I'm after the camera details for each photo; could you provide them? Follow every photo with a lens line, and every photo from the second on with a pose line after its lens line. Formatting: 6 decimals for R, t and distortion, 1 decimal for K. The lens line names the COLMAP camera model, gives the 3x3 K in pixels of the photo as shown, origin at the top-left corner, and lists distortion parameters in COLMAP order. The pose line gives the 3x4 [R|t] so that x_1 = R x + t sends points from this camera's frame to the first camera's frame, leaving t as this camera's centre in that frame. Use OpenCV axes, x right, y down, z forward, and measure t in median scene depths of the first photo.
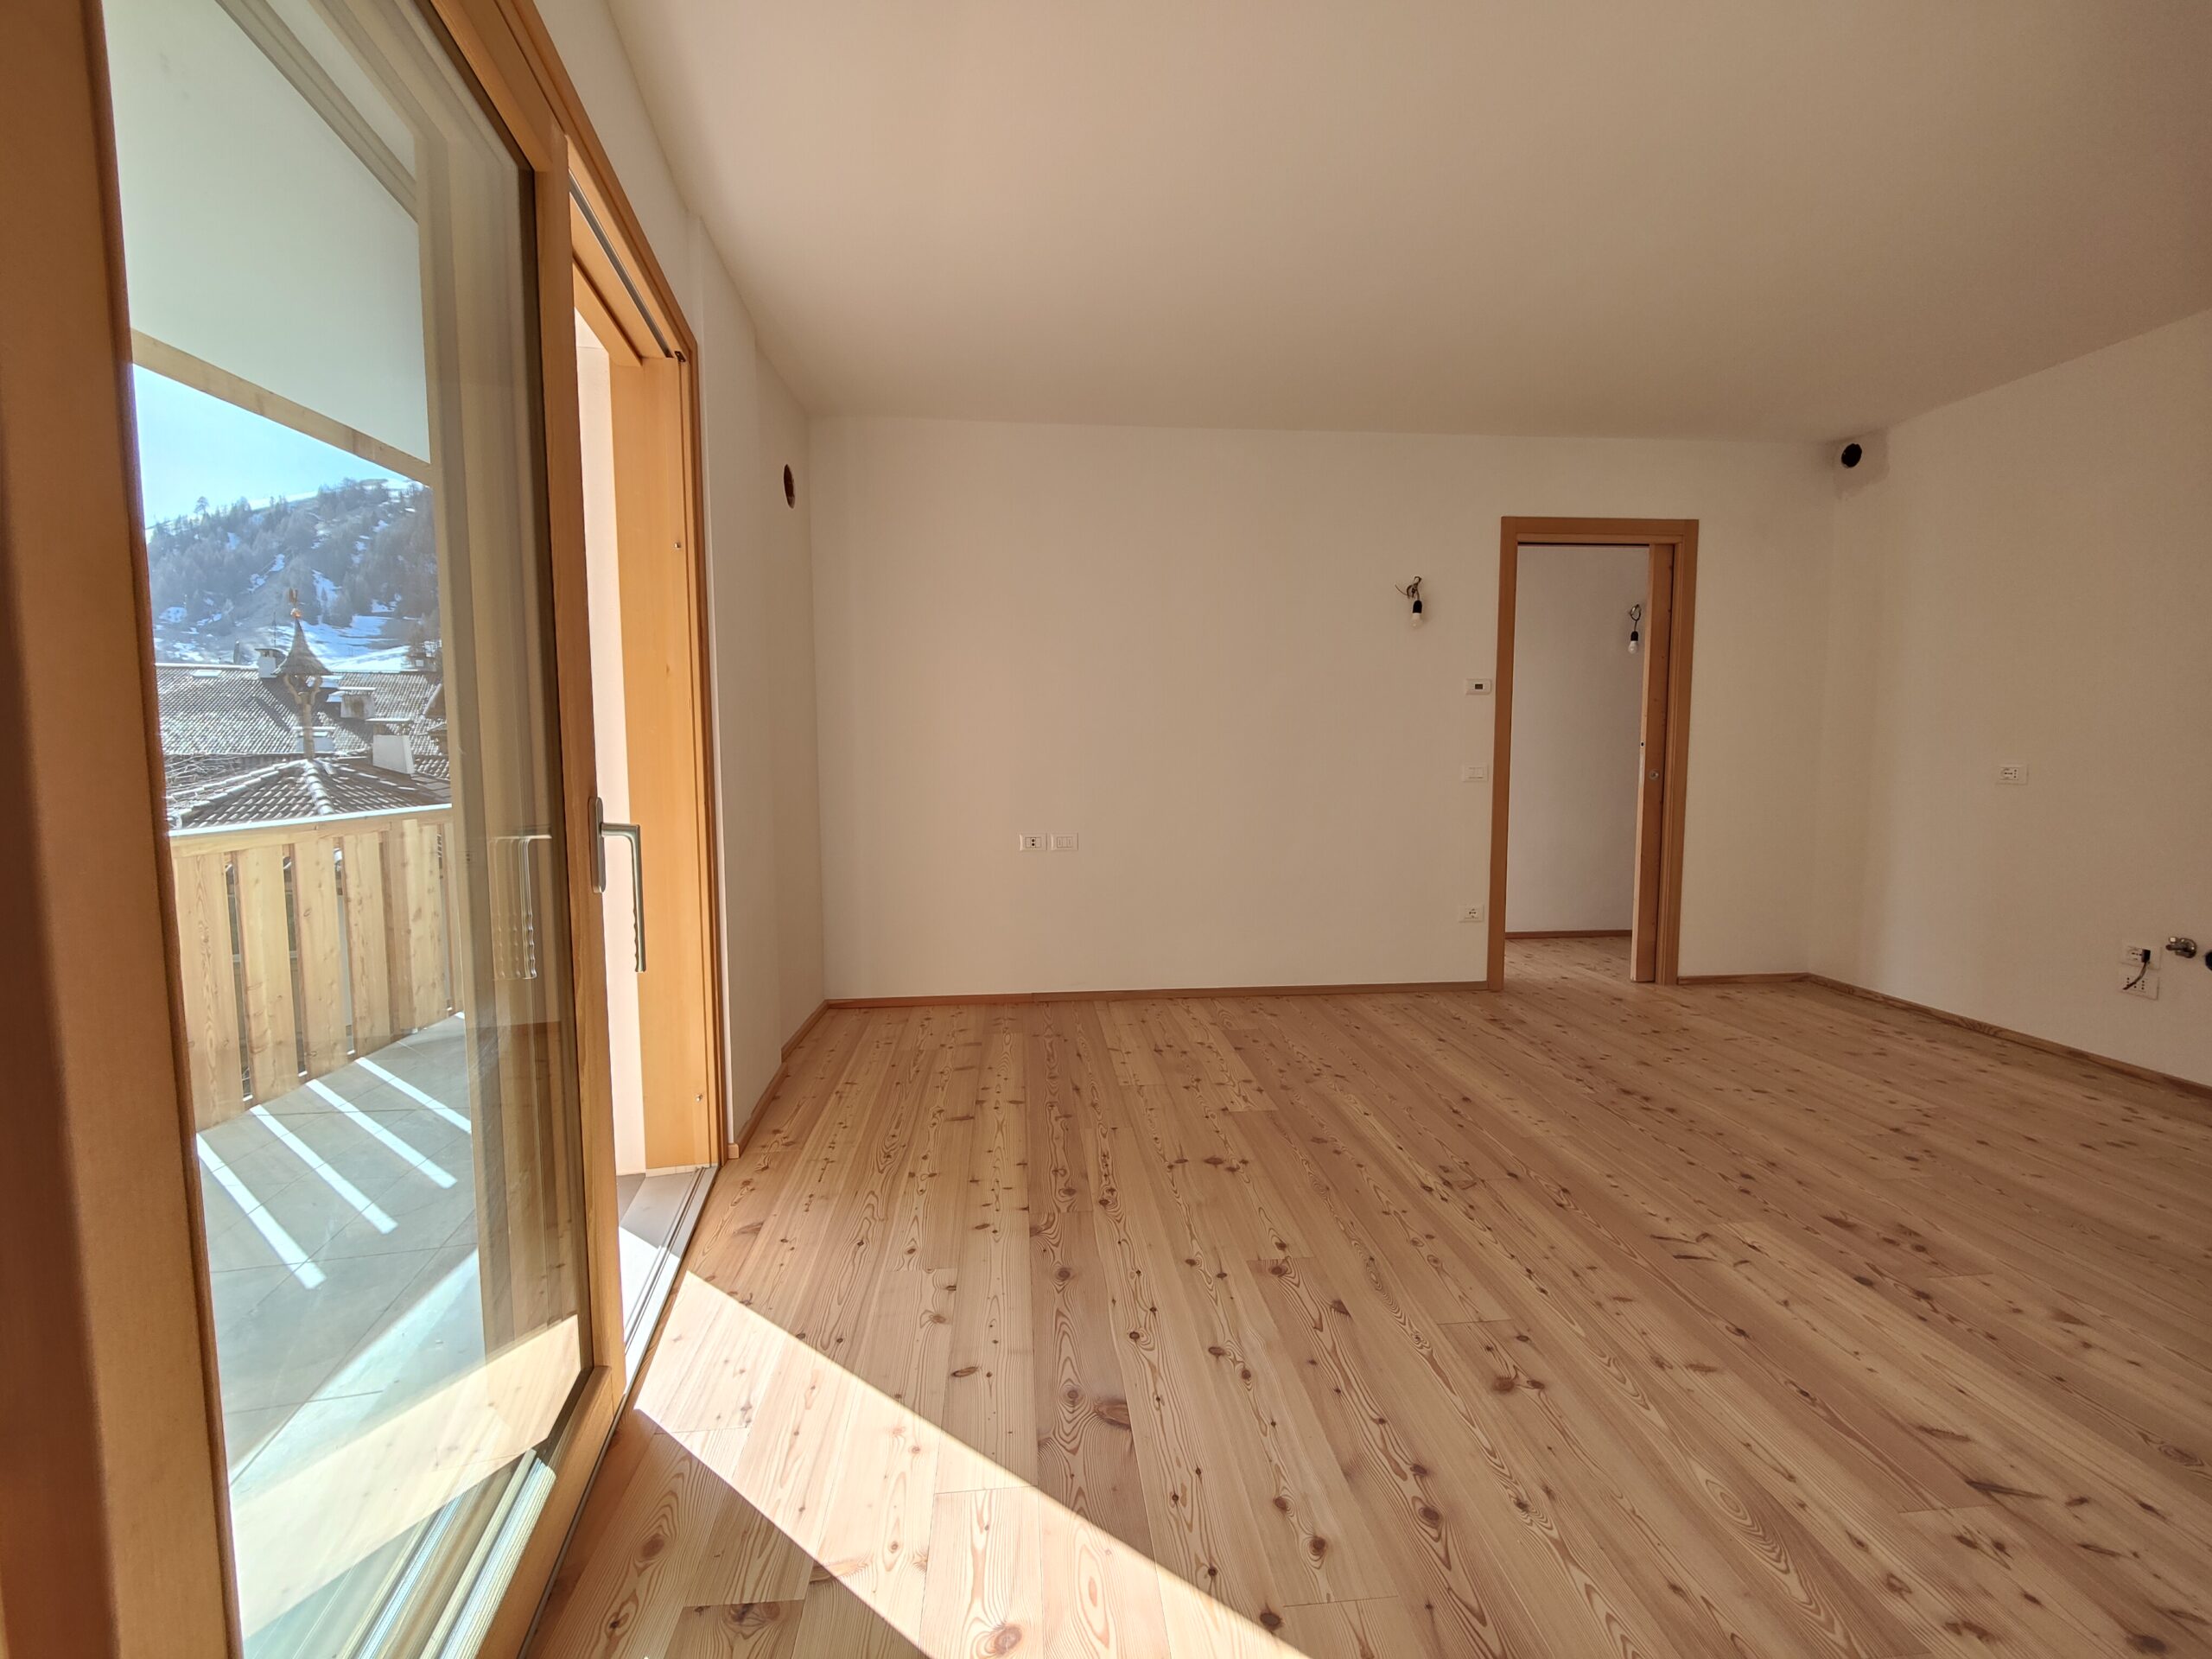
lens RADIAL K [[953.9, 0, 1101.3], [0, 953.9, 831.6], [0, 0, 1]] dist [-0.005689, -0.002077]
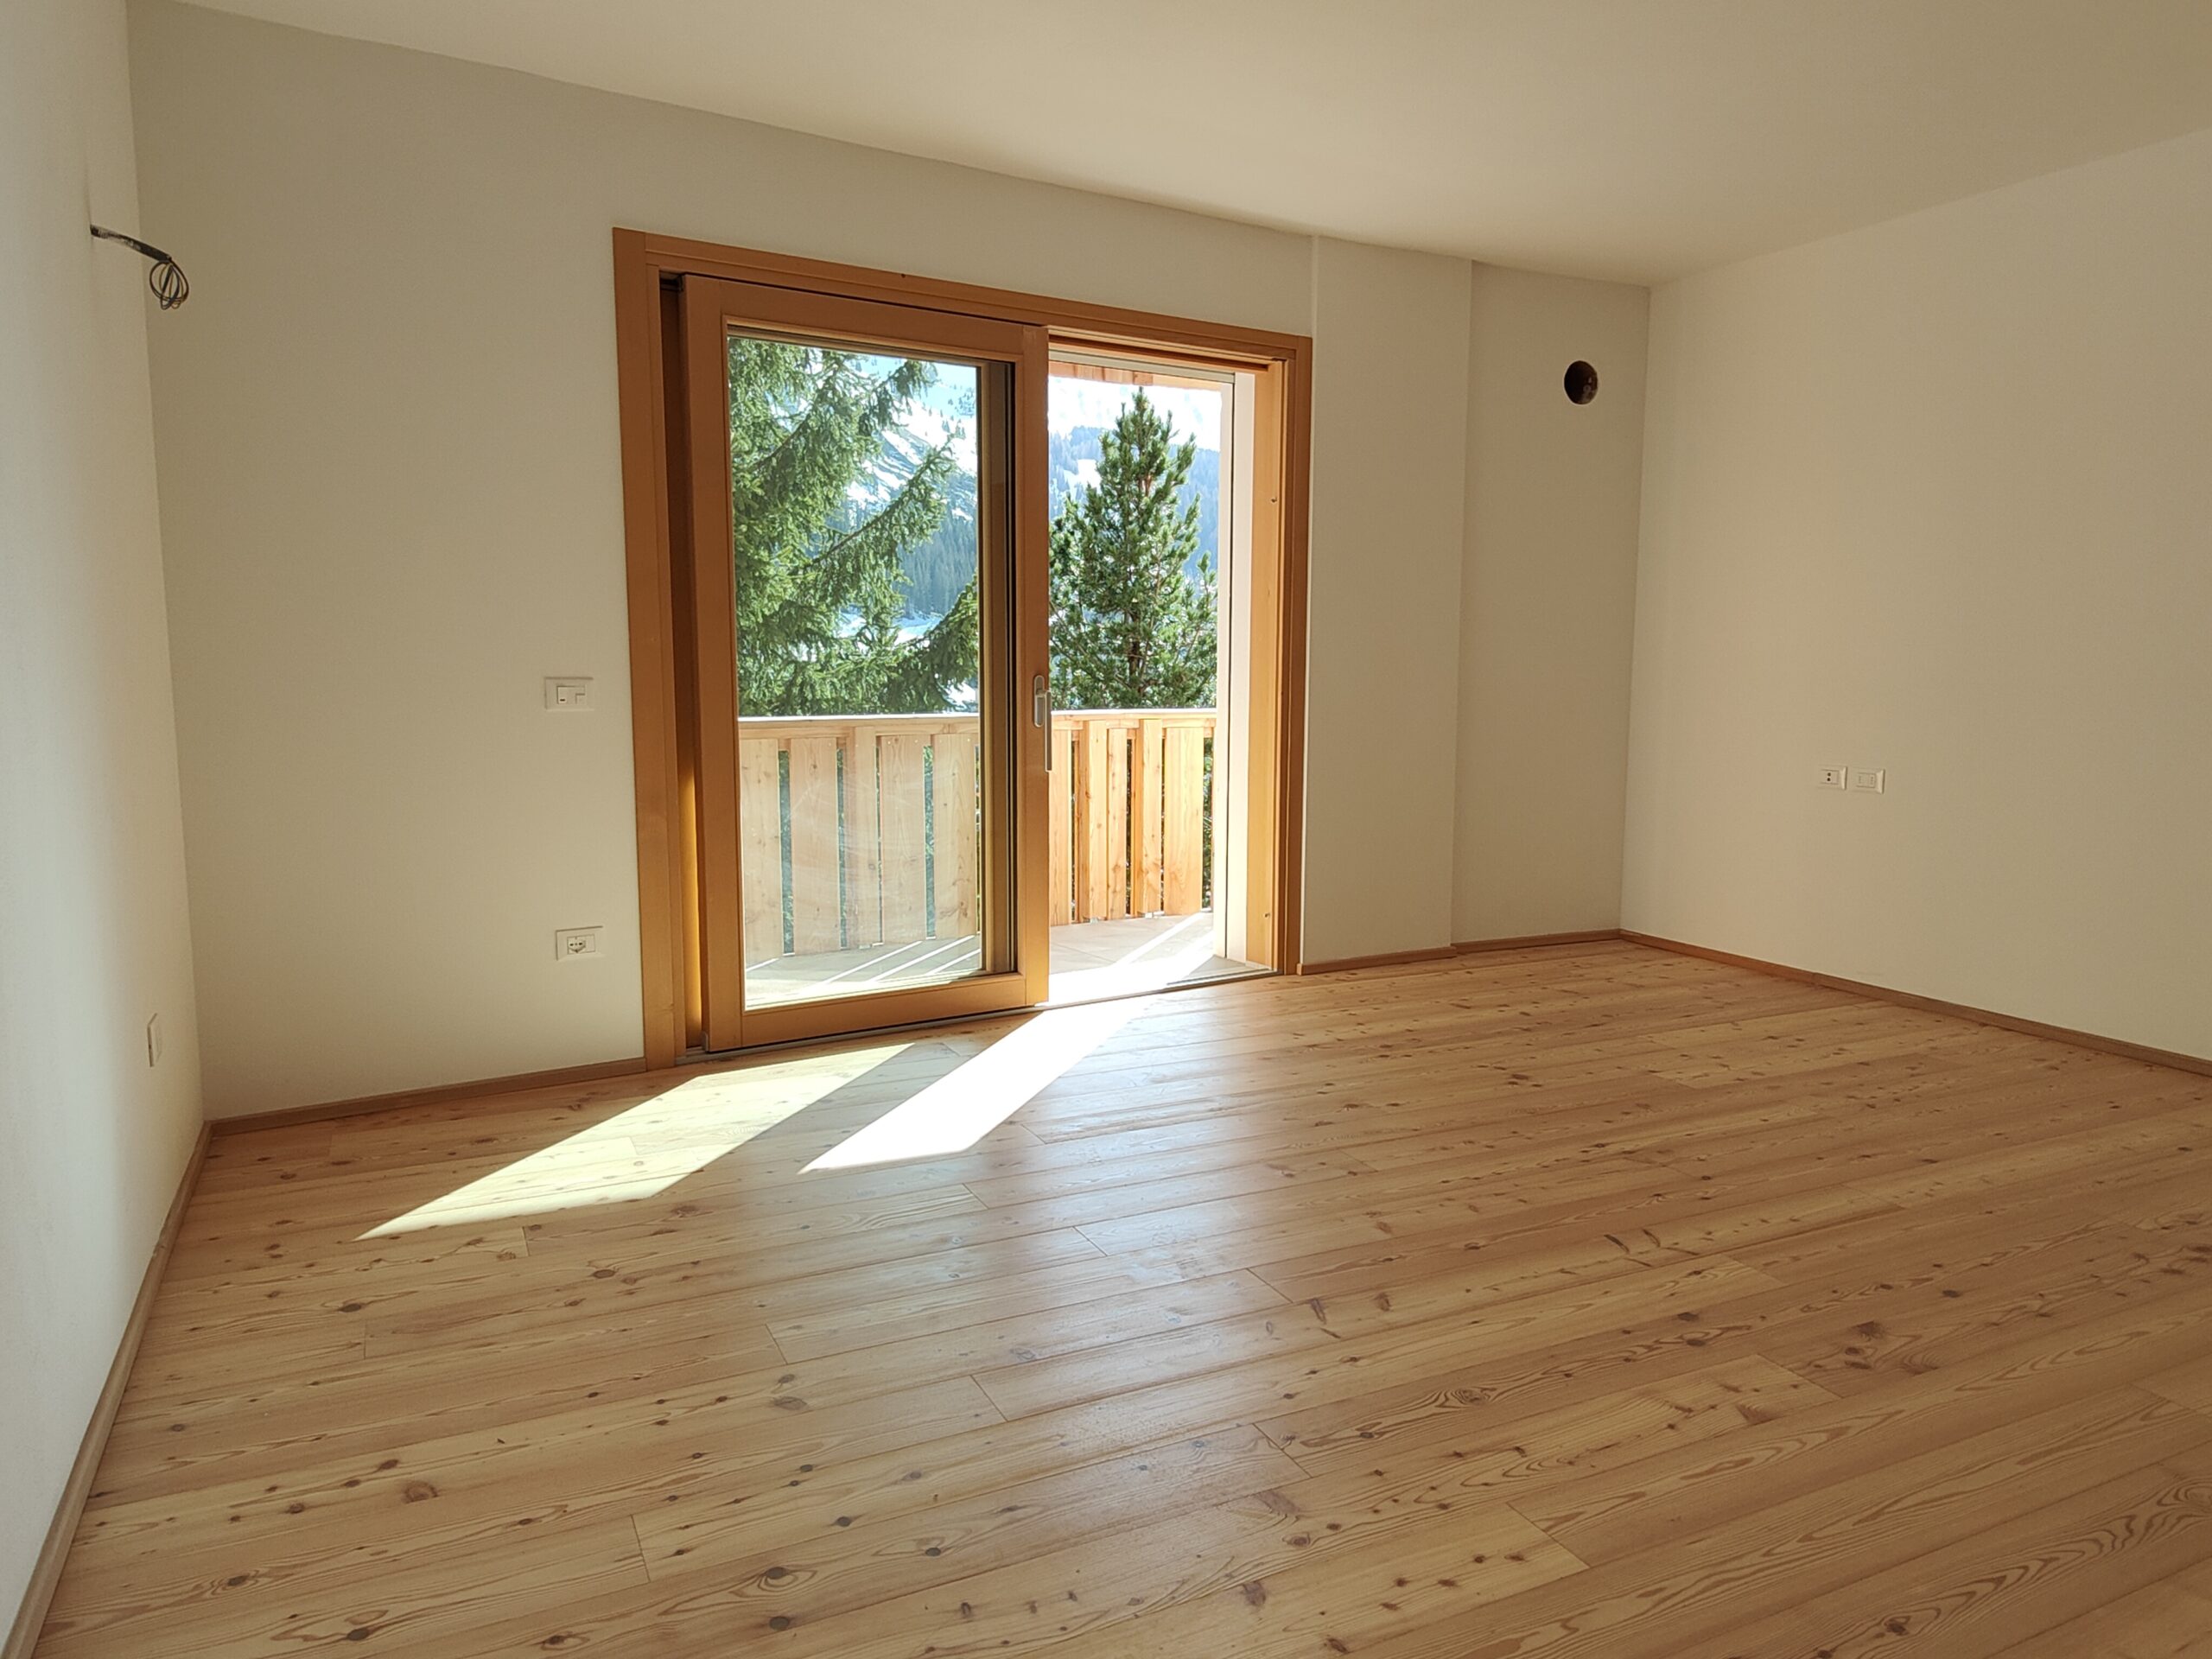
lens RADIAL K [[1468.7, 0, 1126.1], [0, 1468.7, 830.9], [0, 0, 1]] dist [-0.002241, -0.003075]
pose [[0.352555, 0.110461, -0.929249, 1.149821], [-0.085200, 0.992674, 0.085675, 0.001280], [0.931904, 0.048967, 0.359383, 0.060853]]
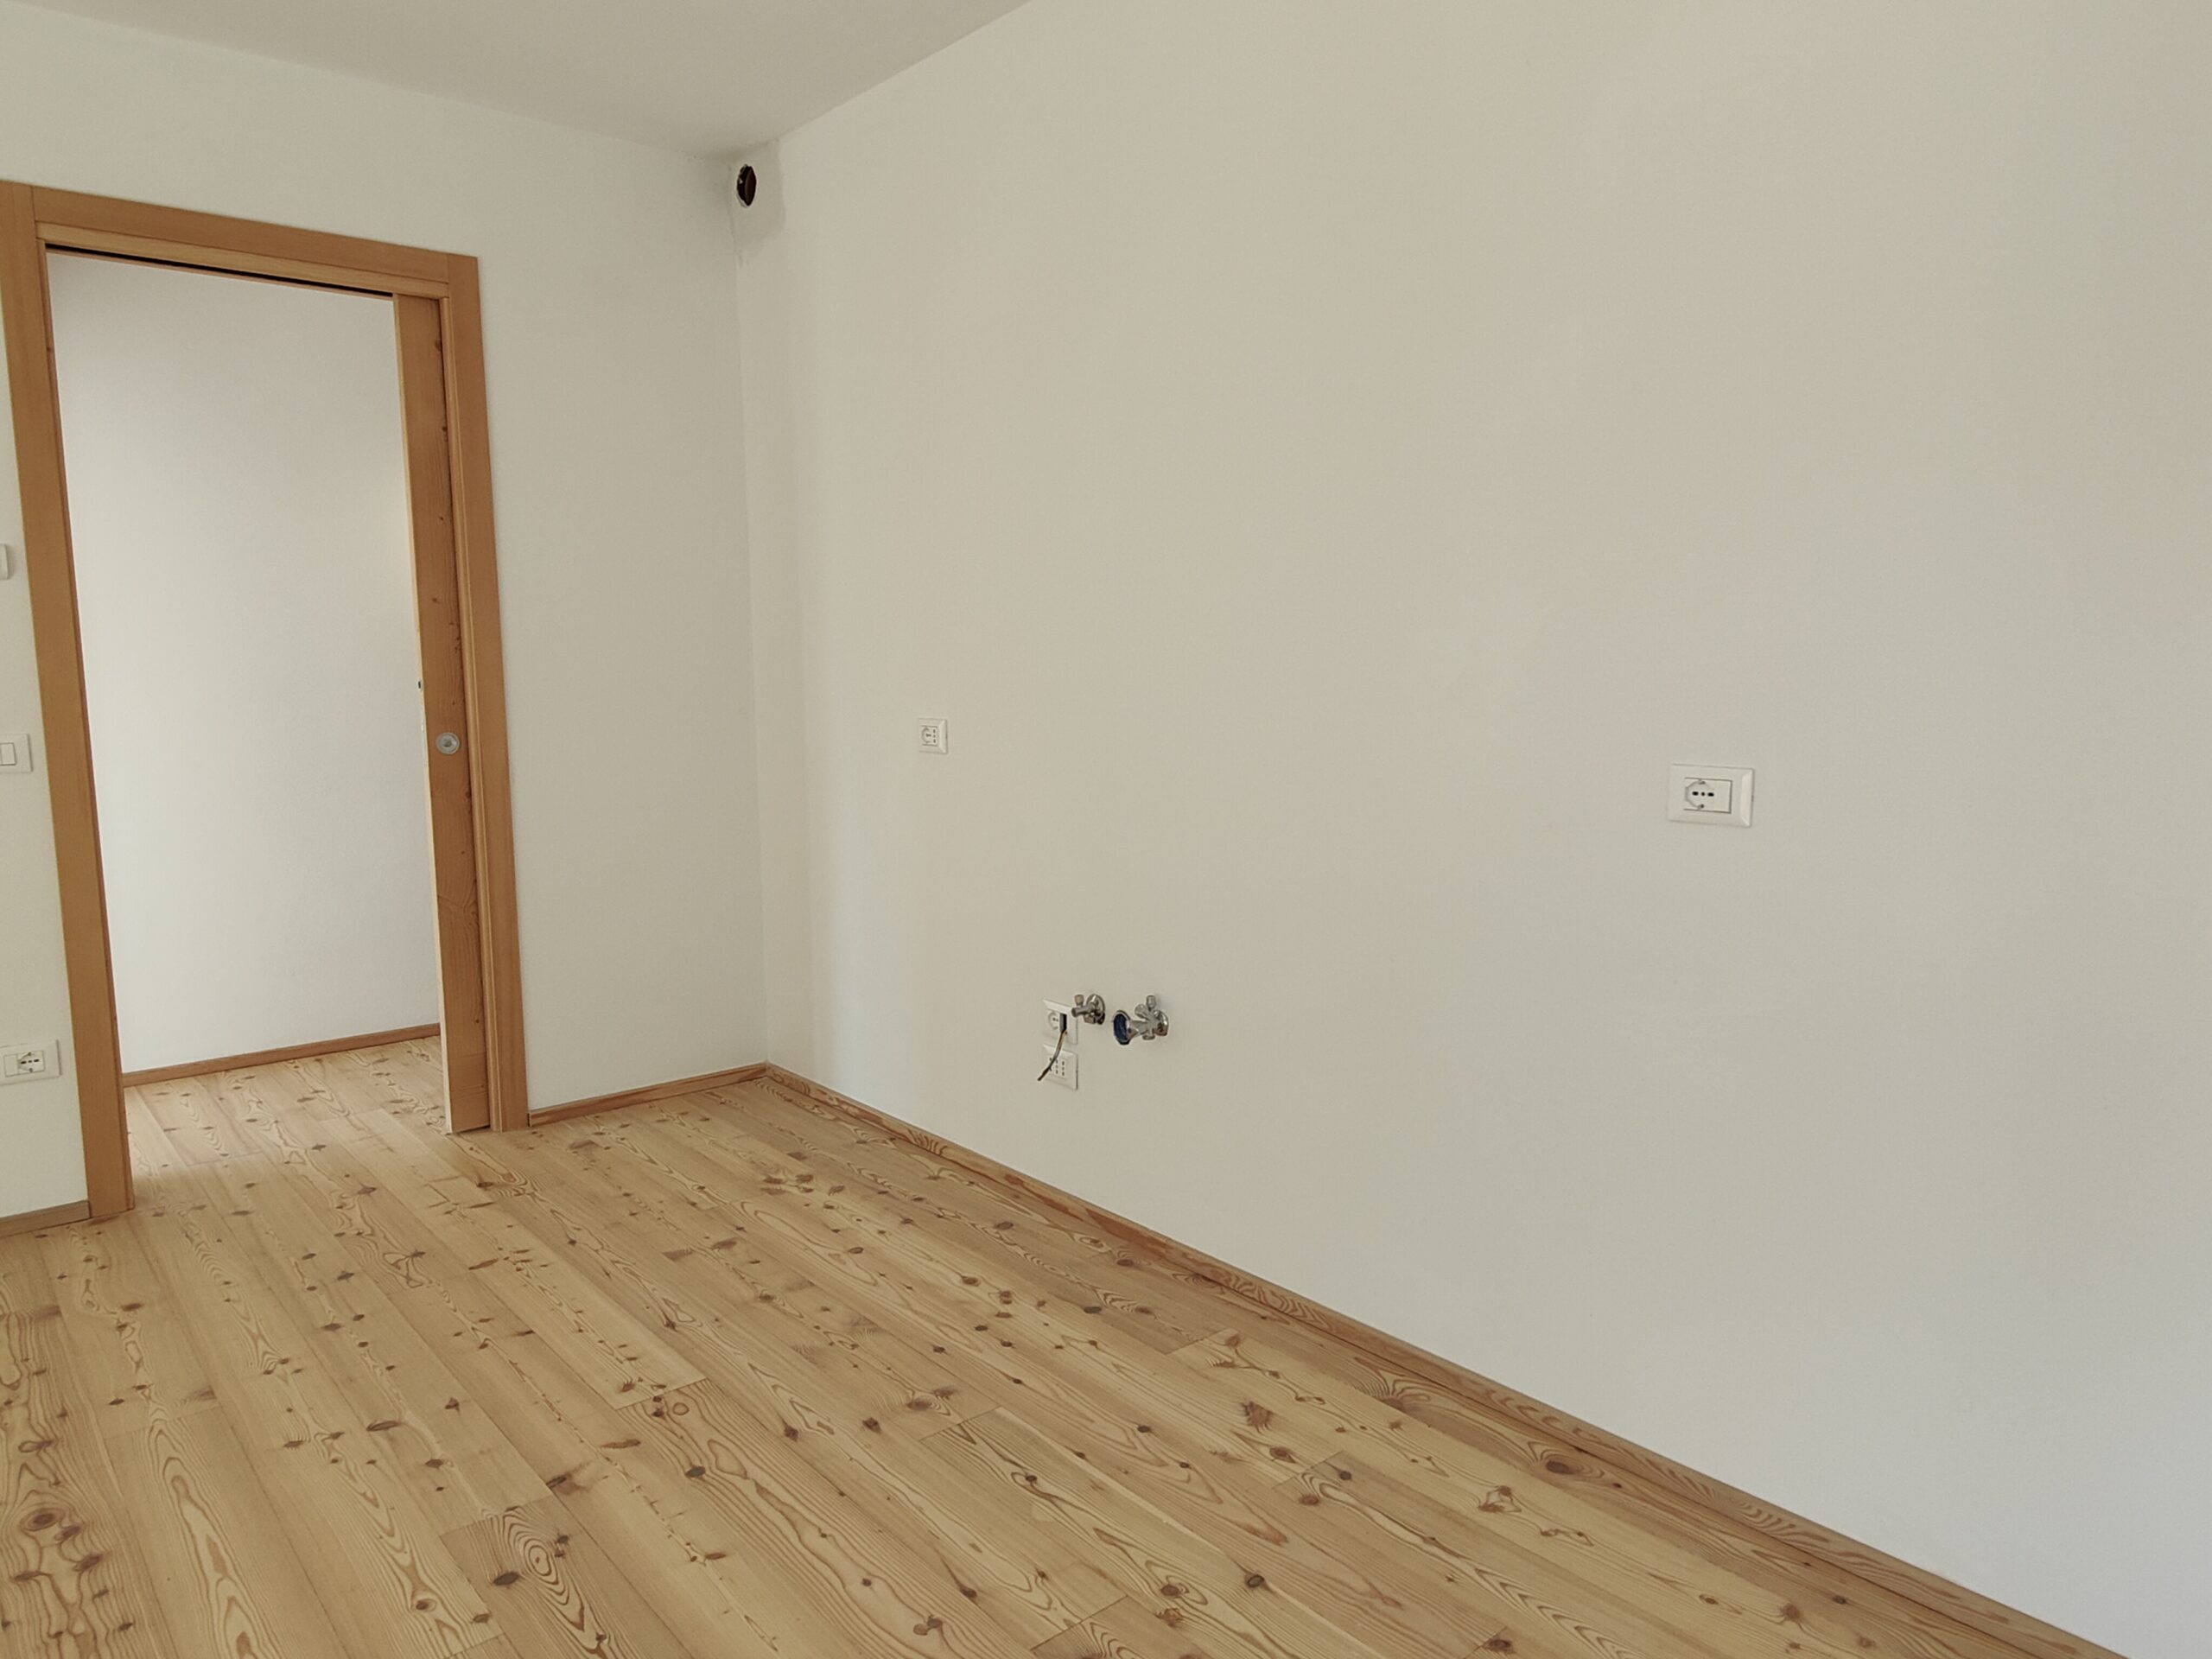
lens RADIAL K [[1468.7, 0, 1117.0], [0, 1468.7, 827.9], [0, 0, 1]] dist [-0.002241, -0.003075]
pose [[0.809866, -0.068727, 0.582575, 0.597216], [0.050580, 0.997596, 0.047375, -0.046998], [-0.584430, -0.008901, 0.811395, 0.186137]]
